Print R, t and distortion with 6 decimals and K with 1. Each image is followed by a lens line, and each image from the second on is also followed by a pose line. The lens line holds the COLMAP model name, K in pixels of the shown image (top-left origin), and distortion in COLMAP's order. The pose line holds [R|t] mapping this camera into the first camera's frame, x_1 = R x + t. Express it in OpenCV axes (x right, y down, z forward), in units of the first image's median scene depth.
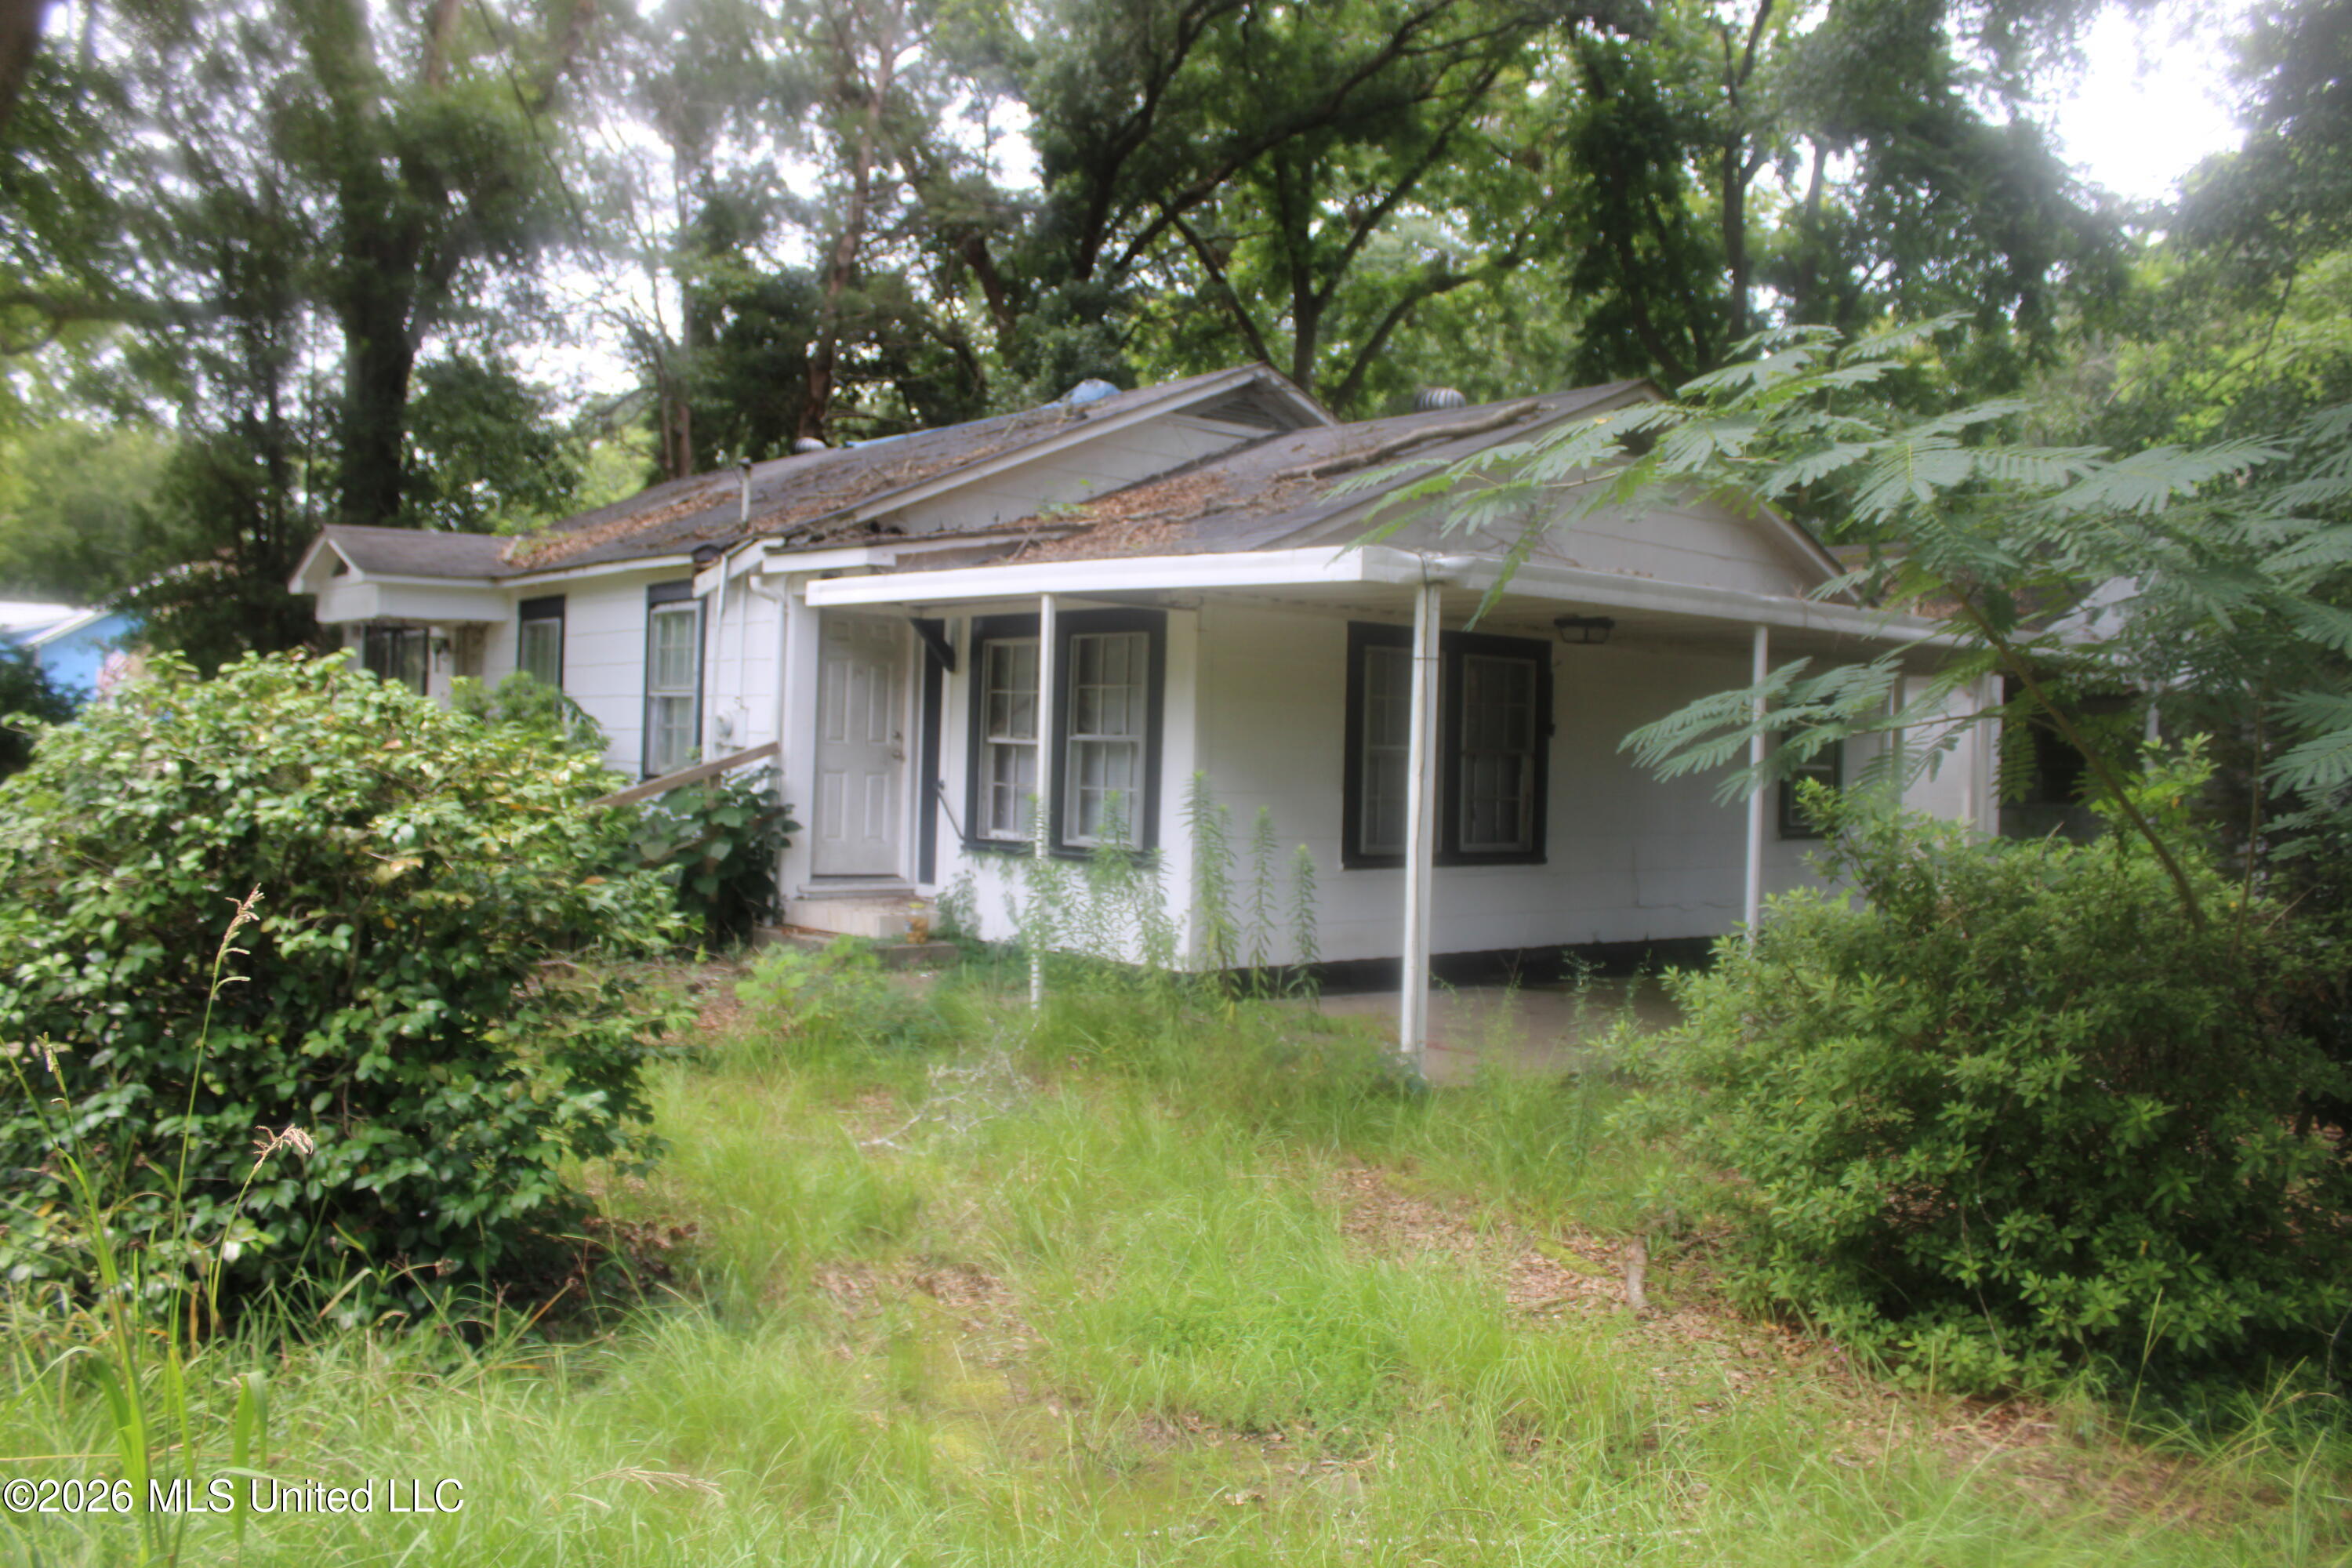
lens RADIAL K [[1950.3, 0, 1176.0], [0, 1950.3, 784.0], [0, 0, 1]] dist [-0.176713, 0.168891]
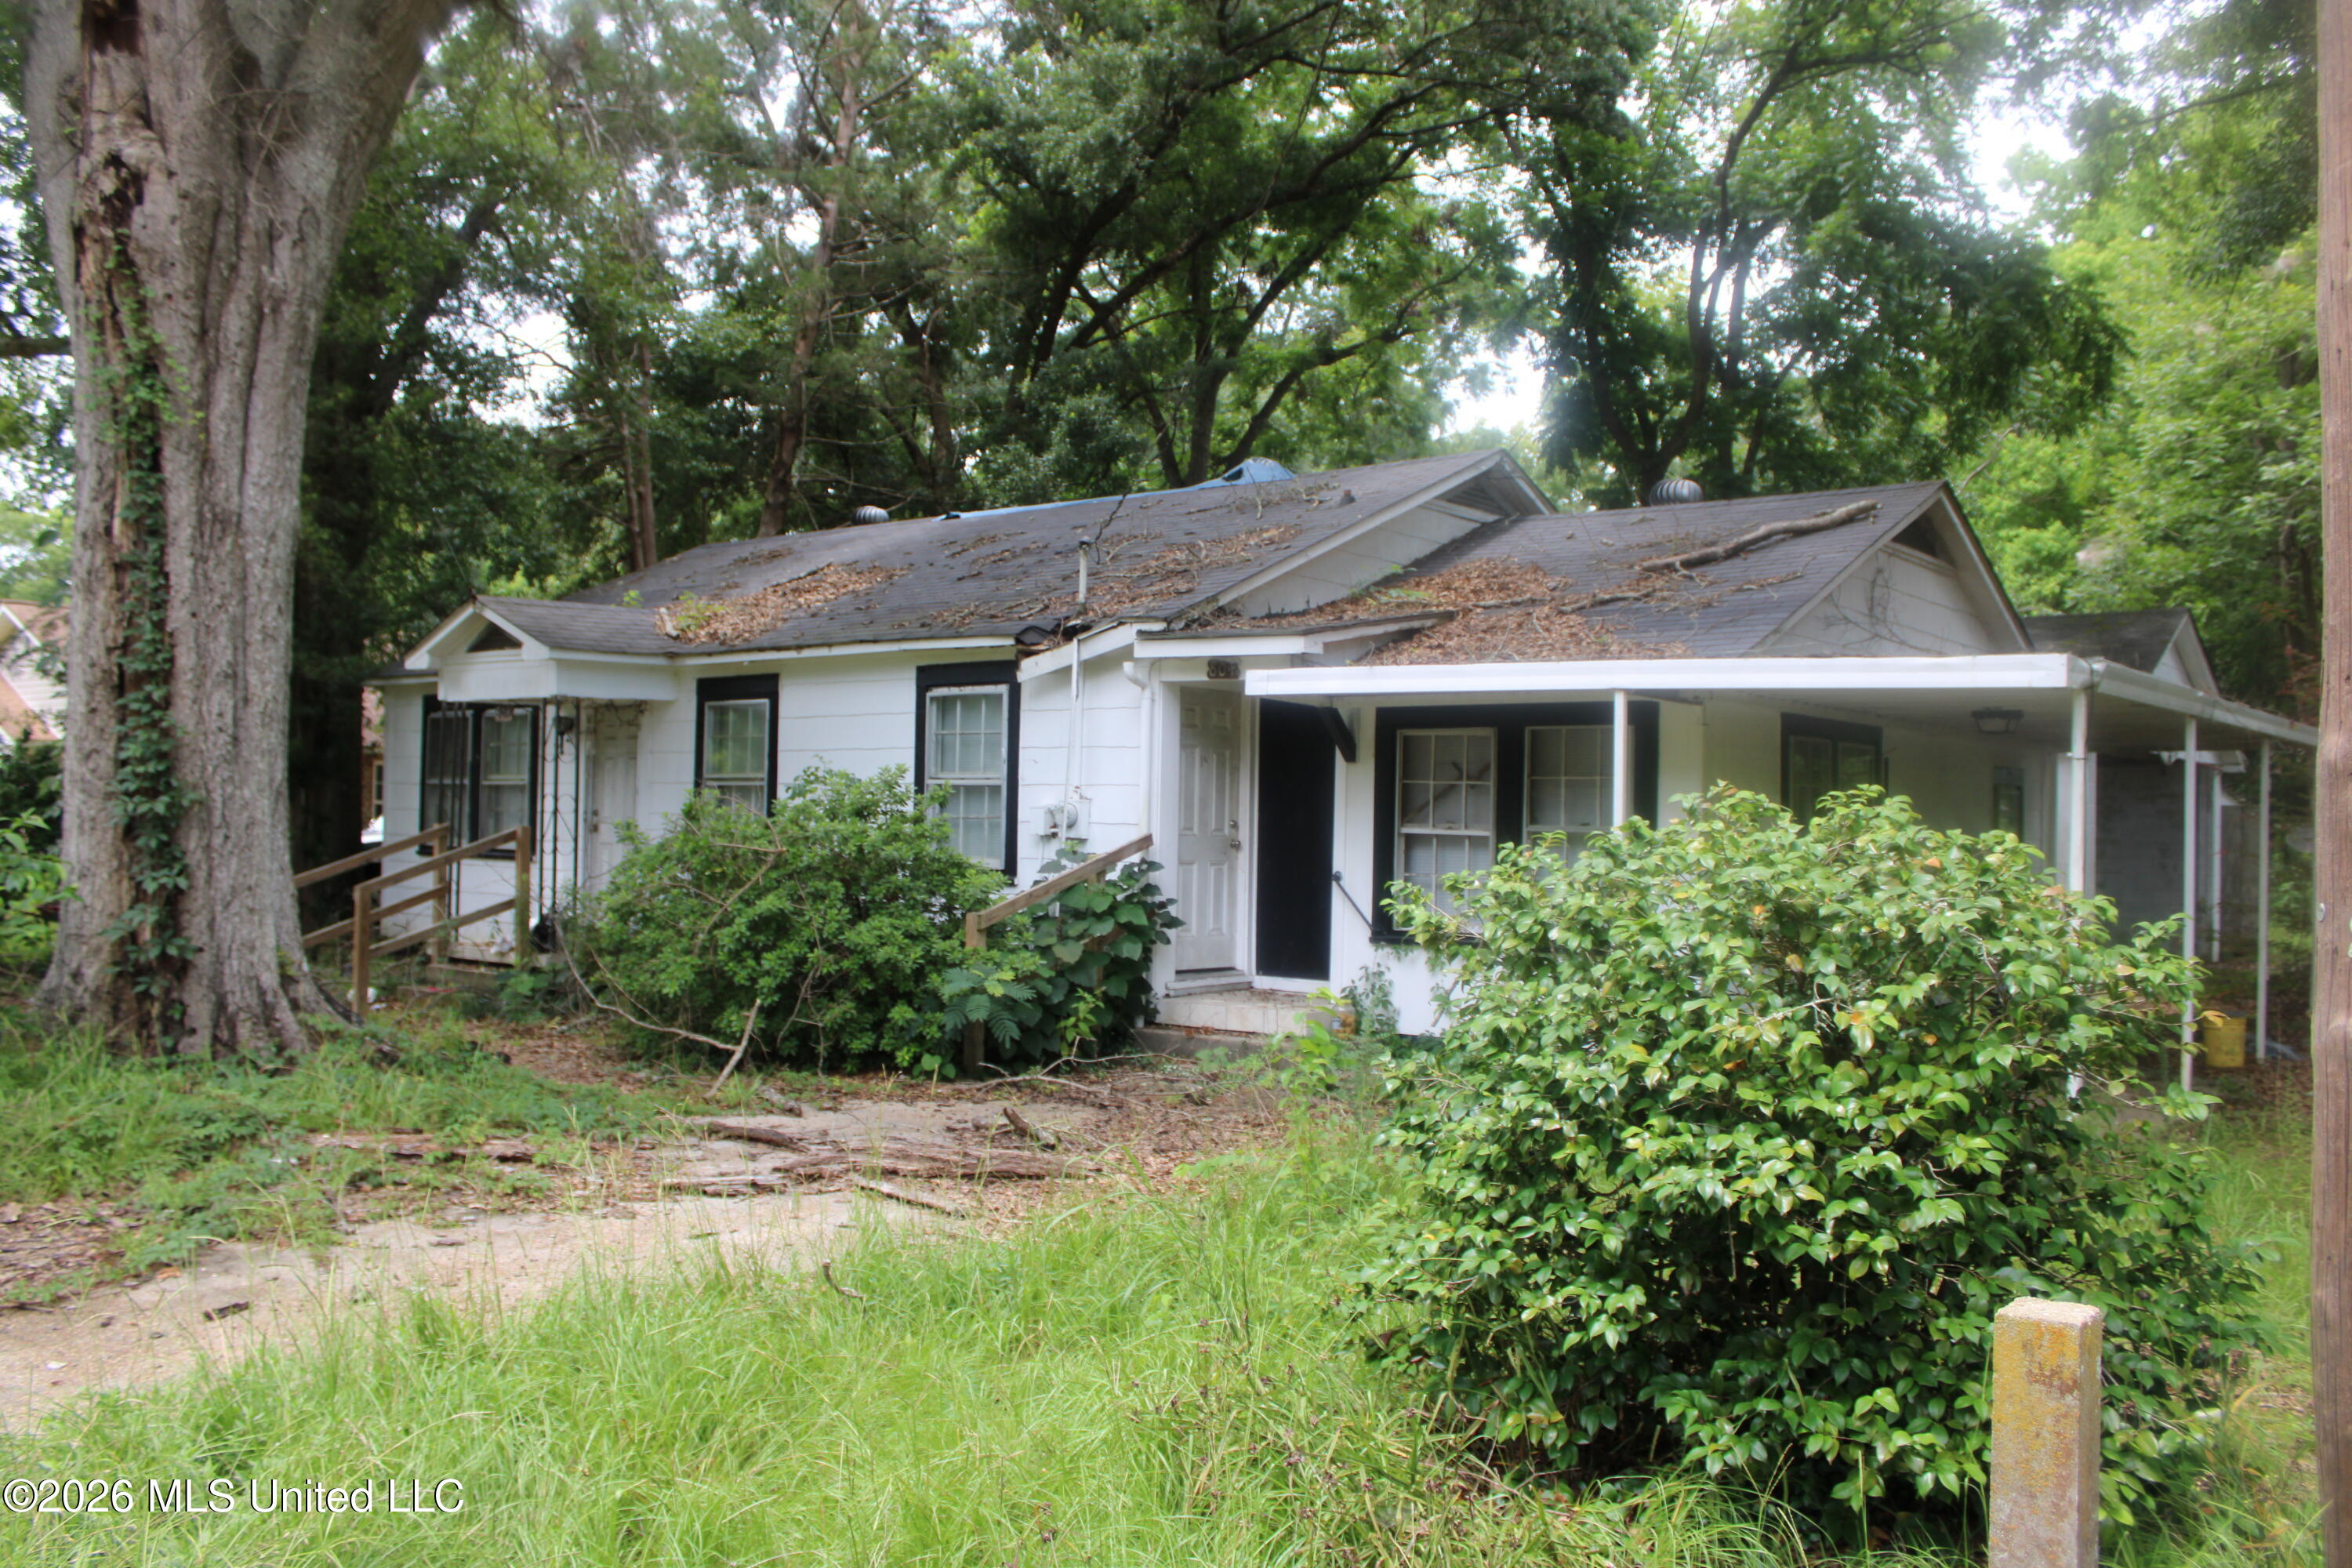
lens RADIAL K [[1950.3, 0, 1176.0], [0, 1950.3, 784.0], [0, 0, 1]] dist [-0.176713, 0.168891]
pose [[0.983019, -0.010037, 0.183227, -0.351850], [0.015473, 0.999481, -0.028262, -0.018260], [-0.182849, 0.030618, 0.982664, 0.046141]]
